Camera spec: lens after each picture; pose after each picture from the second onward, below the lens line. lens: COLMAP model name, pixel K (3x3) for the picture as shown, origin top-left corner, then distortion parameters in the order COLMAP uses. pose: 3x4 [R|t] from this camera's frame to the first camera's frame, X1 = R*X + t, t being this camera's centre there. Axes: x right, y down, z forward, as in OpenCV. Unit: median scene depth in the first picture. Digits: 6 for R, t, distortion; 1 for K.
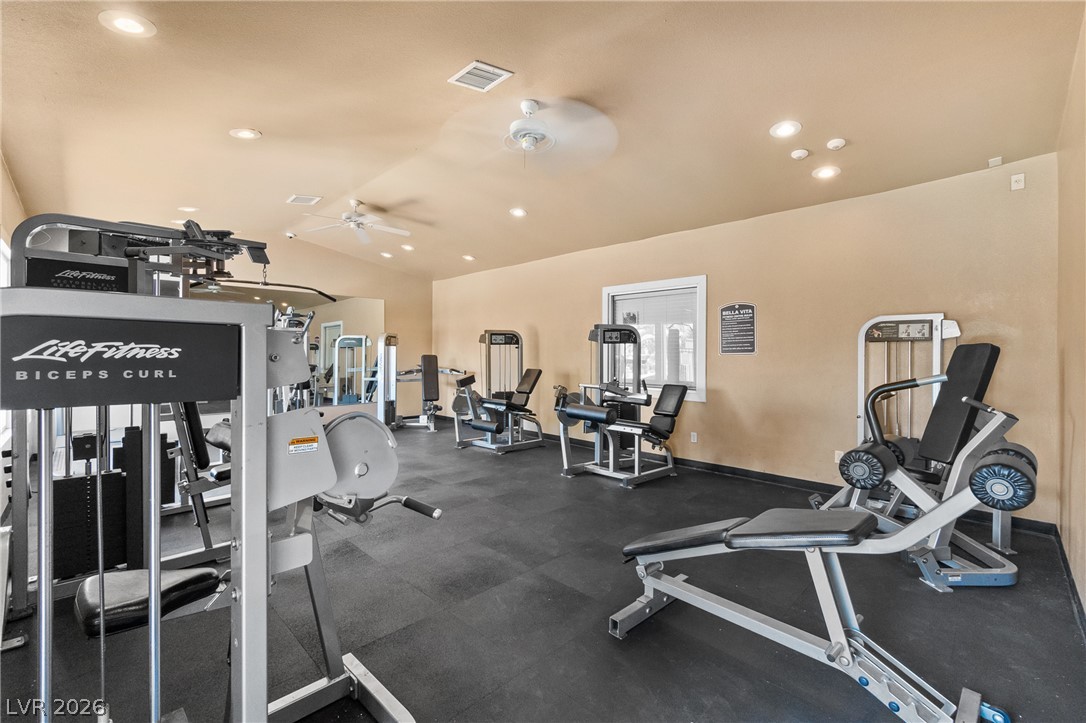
lens RADIAL K [[465.0, 0, 543.6], [0, 465.0, 356.0], [0, 0, 1]] dist [0.000174, 0.000320]
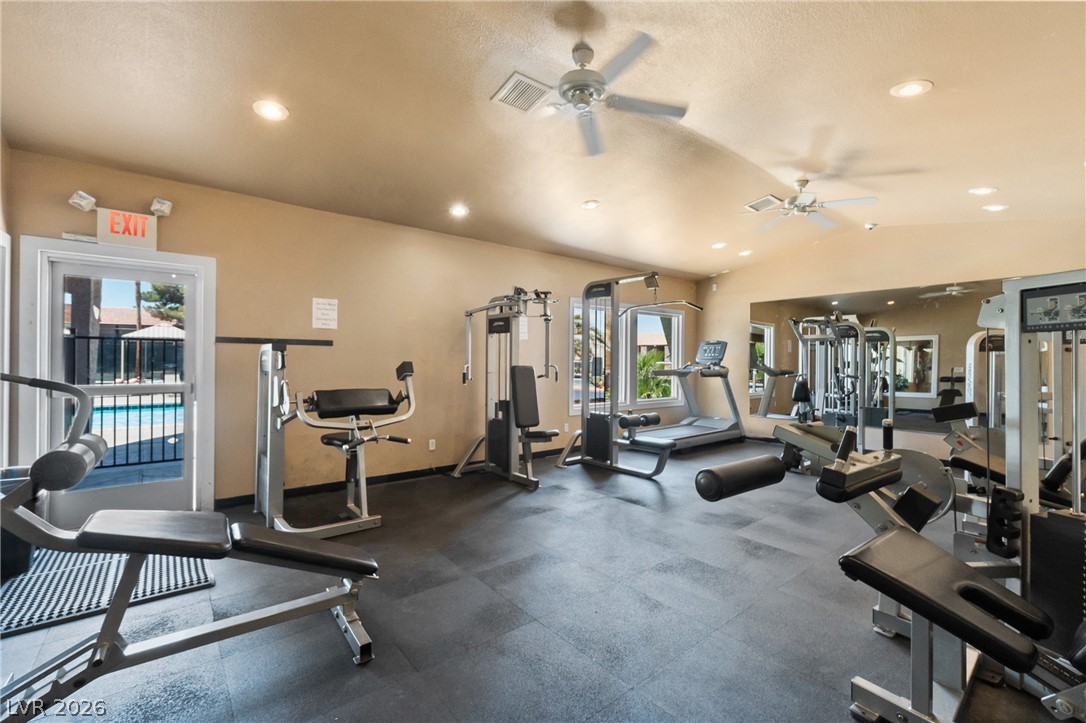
lens RADIAL K [[465.0, 0, 543.6], [0, 465.0, 356.0], [0, 0, 1]] dist [0.000174, 0.000320]
pose [[-0.102194, -0.015078, -0.994650, 0.516331], [-0.011496, 0.999836, -0.013975, 0.000432], [0.994698, 0.010006, -0.102351, 0.673123]]
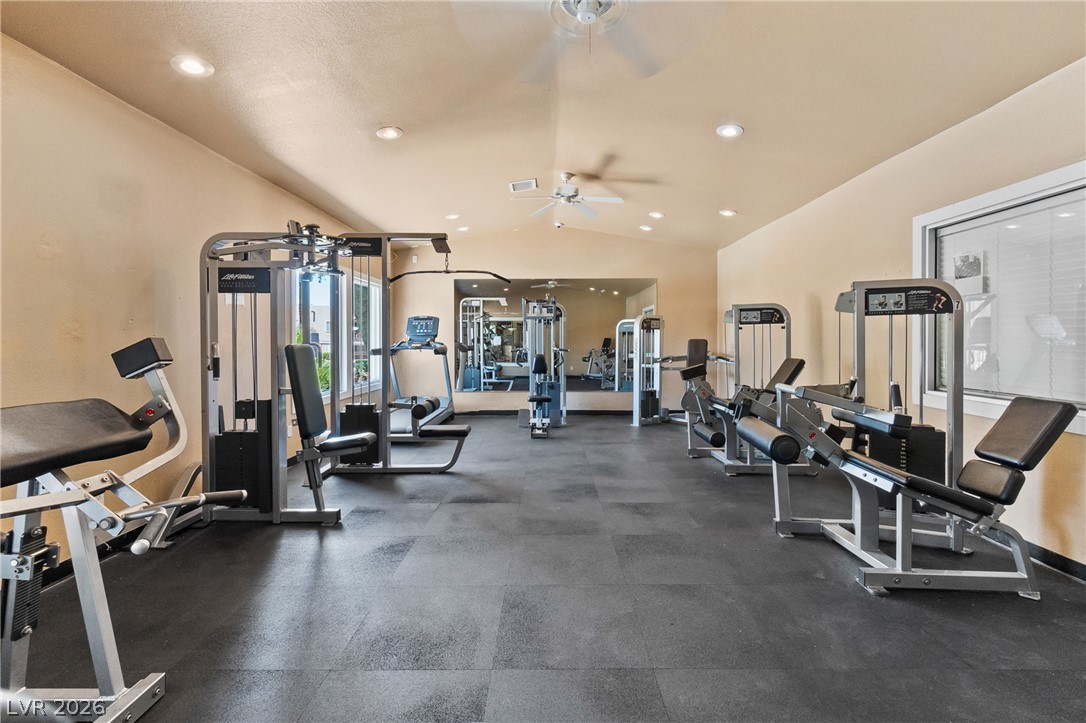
lens RADIAL K [[475.0, 0, 546.5], [0, 475.0, 344.1], [0, 0, 1]] dist [-0.001886, 0.000259]
pose [[0.703522, 0.000657, -0.710673, 0.264647], [0.001869, 0.999994, 0.002775, 0.005572], [0.710671, -0.003281, 0.703517, 0.321714]]
